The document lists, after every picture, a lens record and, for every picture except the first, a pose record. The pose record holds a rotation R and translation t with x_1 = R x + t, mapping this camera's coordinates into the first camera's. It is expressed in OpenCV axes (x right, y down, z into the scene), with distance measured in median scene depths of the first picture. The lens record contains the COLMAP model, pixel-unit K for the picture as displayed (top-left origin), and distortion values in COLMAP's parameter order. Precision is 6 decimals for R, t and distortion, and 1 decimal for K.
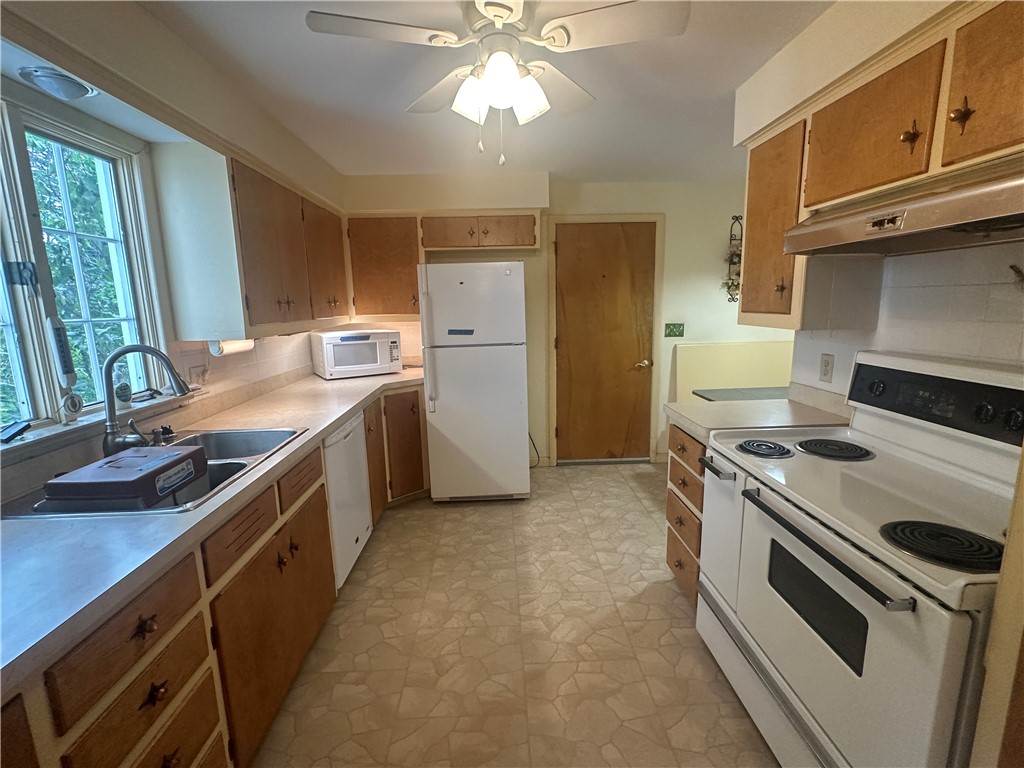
lens RADIAL K [[471.9, 0, 514.1], [0, 471.9, 383.8], [0, 0, 1]] dist [0.000317, -0.000051]
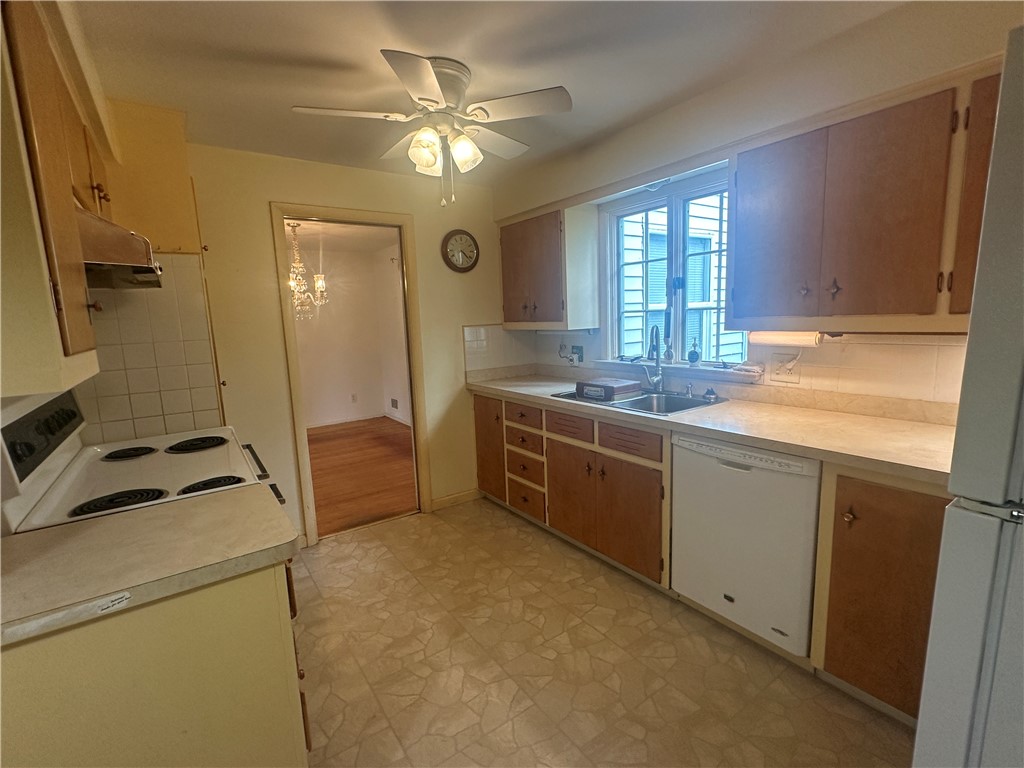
lens RADIAL K [[471.9, 0, 513.6], [0, 471.9, 387.3], [0, 0, 1]] dist [0.000317, -0.000051]
pose [[-0.834261, 0.138378, -0.533723, 0.410962], [-0.038343, 0.951091, 0.306523, -0.280571], [0.550035, 0.276185, -0.788152, 1.621165]]
